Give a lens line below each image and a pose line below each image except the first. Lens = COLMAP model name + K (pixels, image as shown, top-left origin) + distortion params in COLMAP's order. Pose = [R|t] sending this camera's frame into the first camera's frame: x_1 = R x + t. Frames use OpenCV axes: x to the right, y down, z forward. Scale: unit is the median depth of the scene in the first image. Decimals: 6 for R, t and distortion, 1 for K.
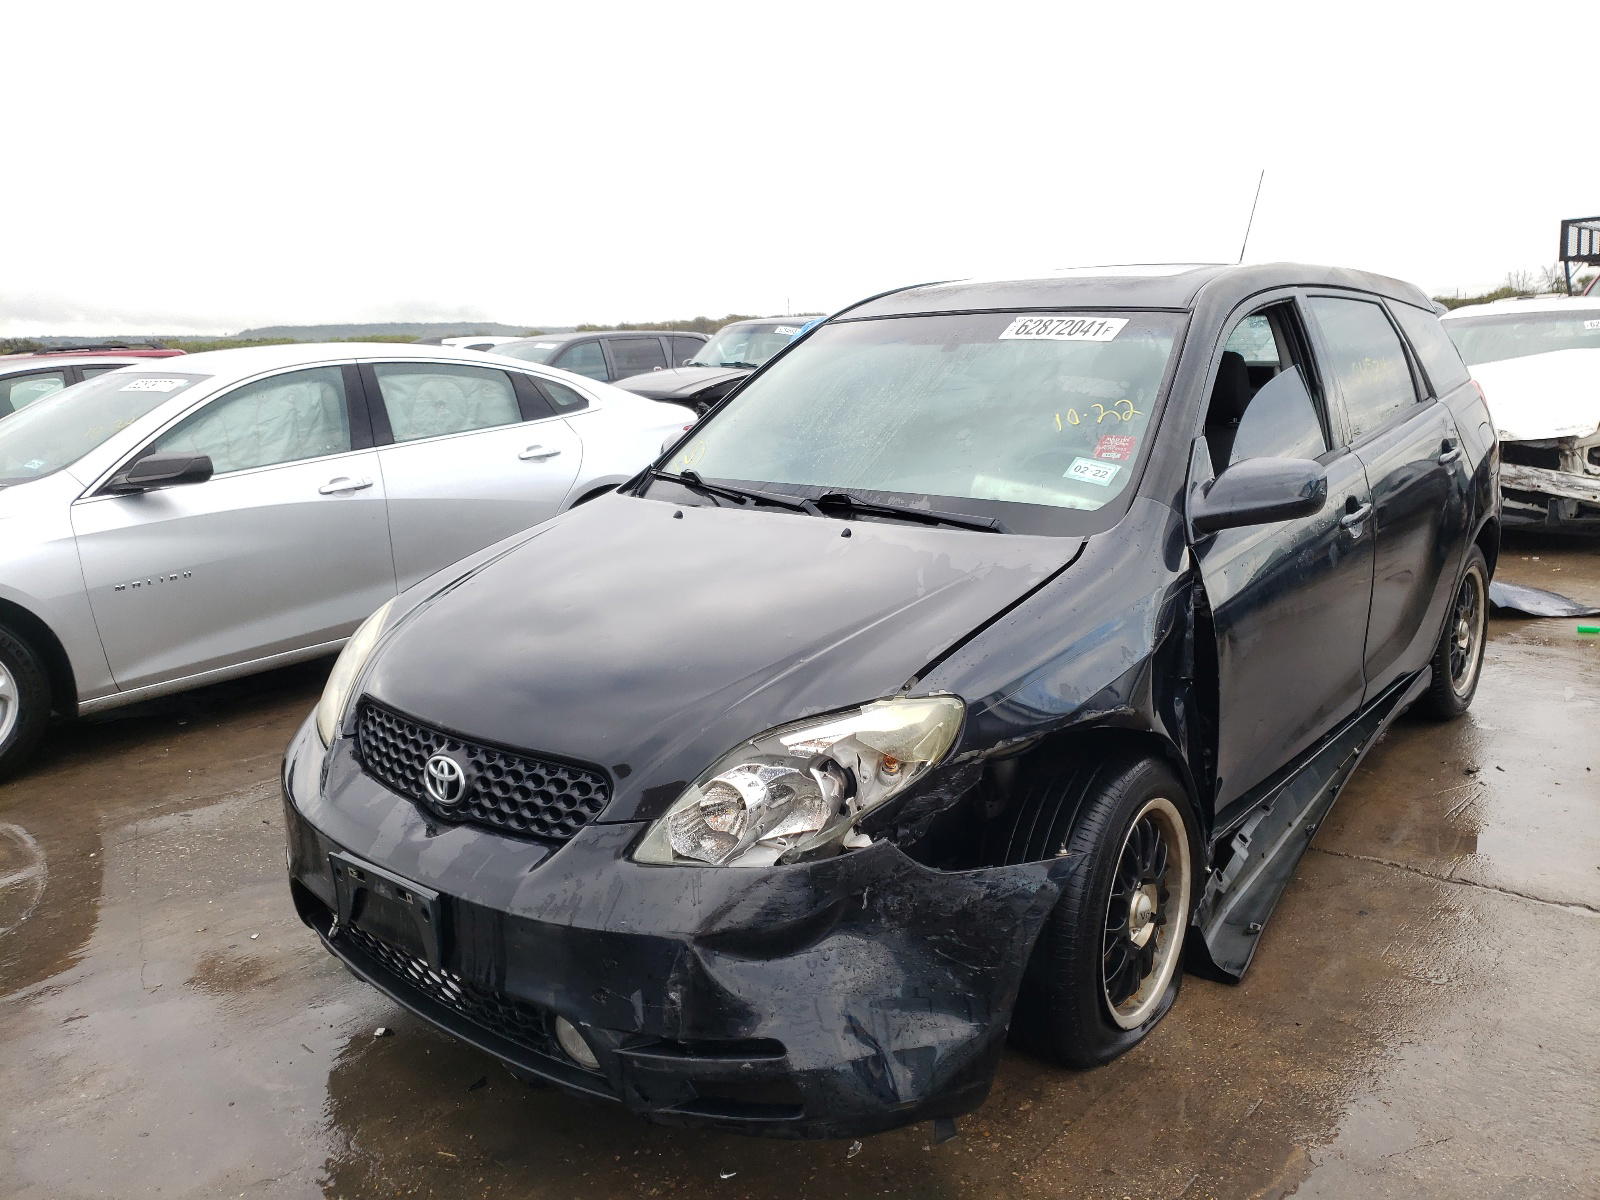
lens RADIAL K [[1212.5, 0, 803.3], [0, 1212.5, 597.2], [0, 0, 1]] dist [0.025443, -0.021402]
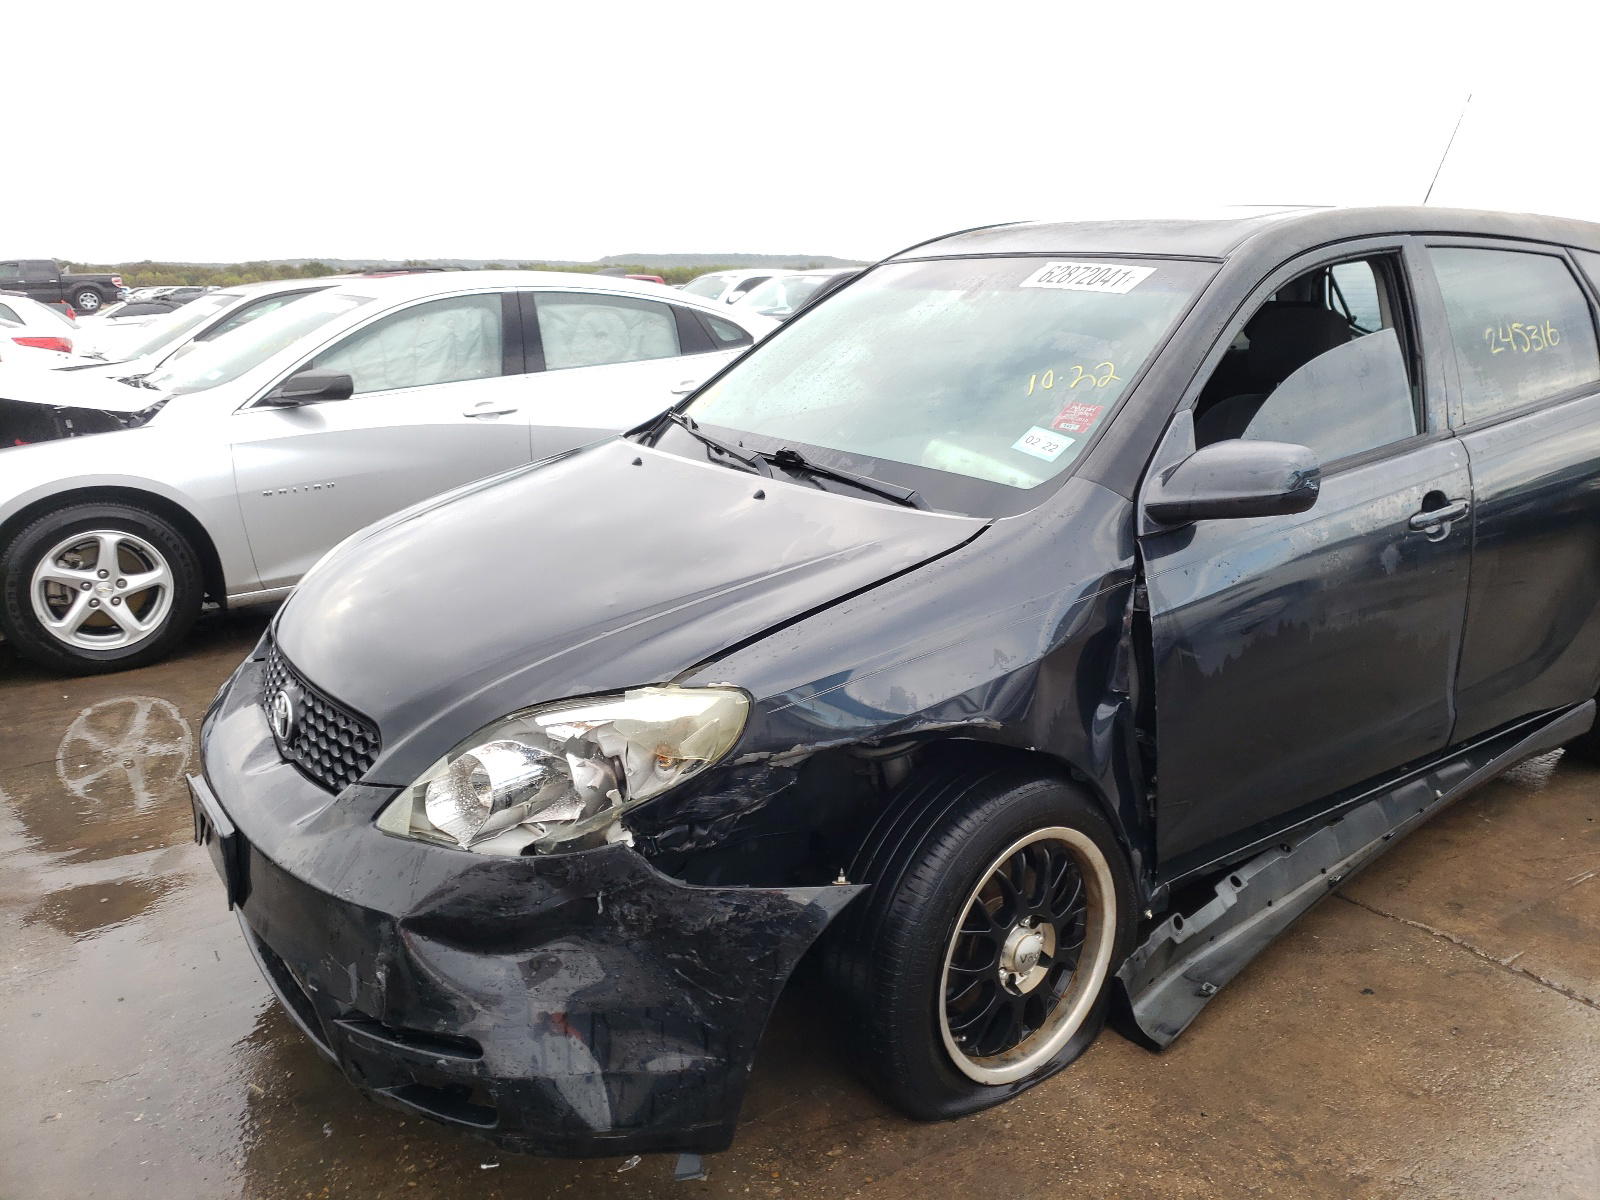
lens RADIAL K [[1212.5, 0, 814.1], [0, 1212.5, 567.6], [0, 0, 1]] dist [0.025443, -0.021402]
pose [[0.968659, 0.083970, -0.233771, 0.294660], [-0.077548, 0.996319, 0.036547, -0.034753], [0.235979, -0.017274, 0.971605, 0.117470]]
